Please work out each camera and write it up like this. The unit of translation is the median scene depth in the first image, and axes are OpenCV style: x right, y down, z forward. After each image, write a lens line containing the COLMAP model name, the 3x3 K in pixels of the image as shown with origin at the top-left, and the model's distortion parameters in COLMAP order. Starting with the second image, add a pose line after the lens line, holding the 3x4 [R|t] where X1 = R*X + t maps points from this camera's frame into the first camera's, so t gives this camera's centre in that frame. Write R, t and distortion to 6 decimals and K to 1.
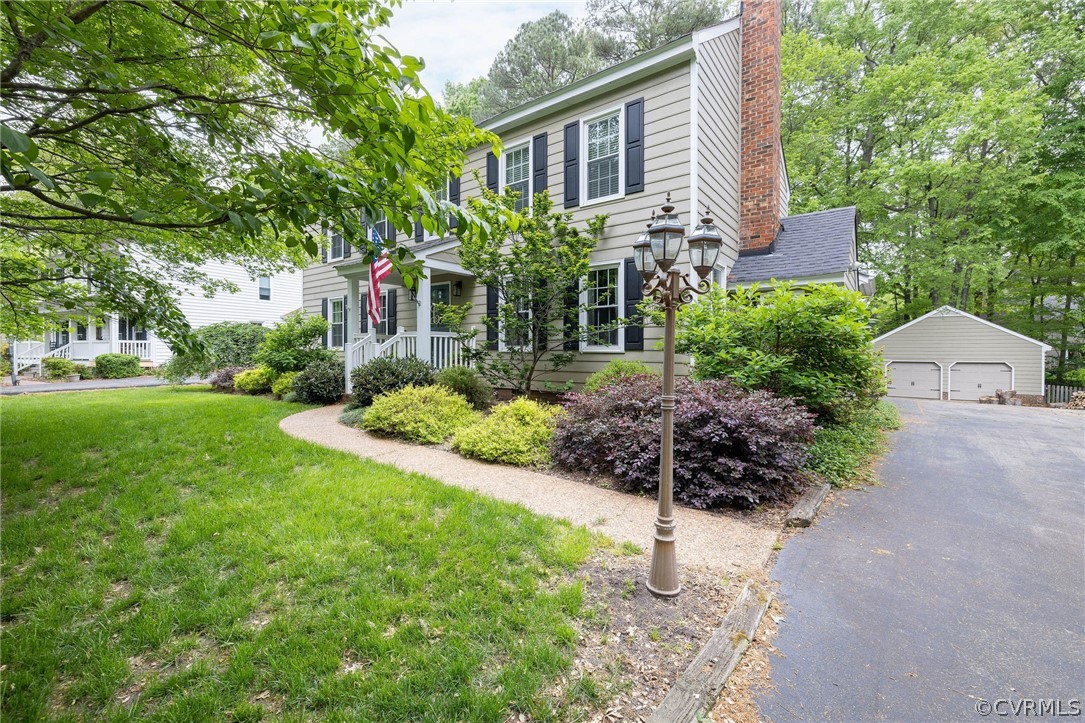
lens RADIAL K [[455.9, 0, 544.9], [0, 455.9, 356.3], [0, 0, 1]] dist [-0.004759, -0.000427]
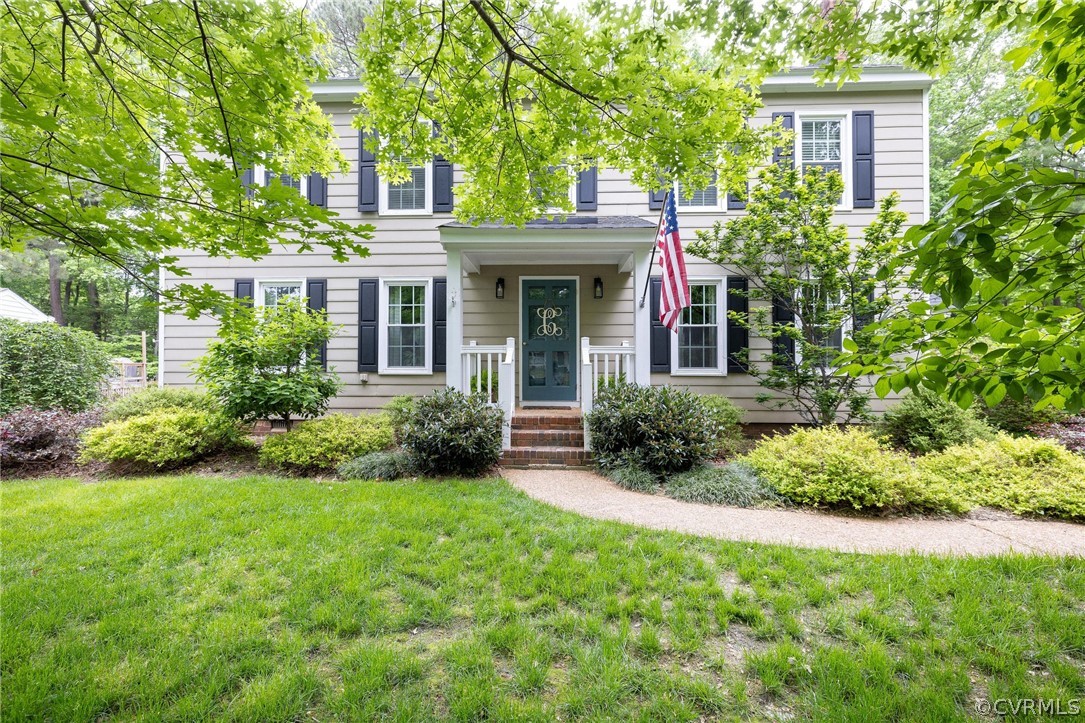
lens RADIAL K [[432.3, 0, 549.1], [0, 432.3, 367.6], [0, 0, 1]] dist [0.002882, 0.000282]
pose [[0.820040, 0.008137, 0.572248, -0.851600], [0.005141, 0.999754, -0.021584, -0.009227], [-0.572283, 0.020642, 0.819796, 0.639378]]
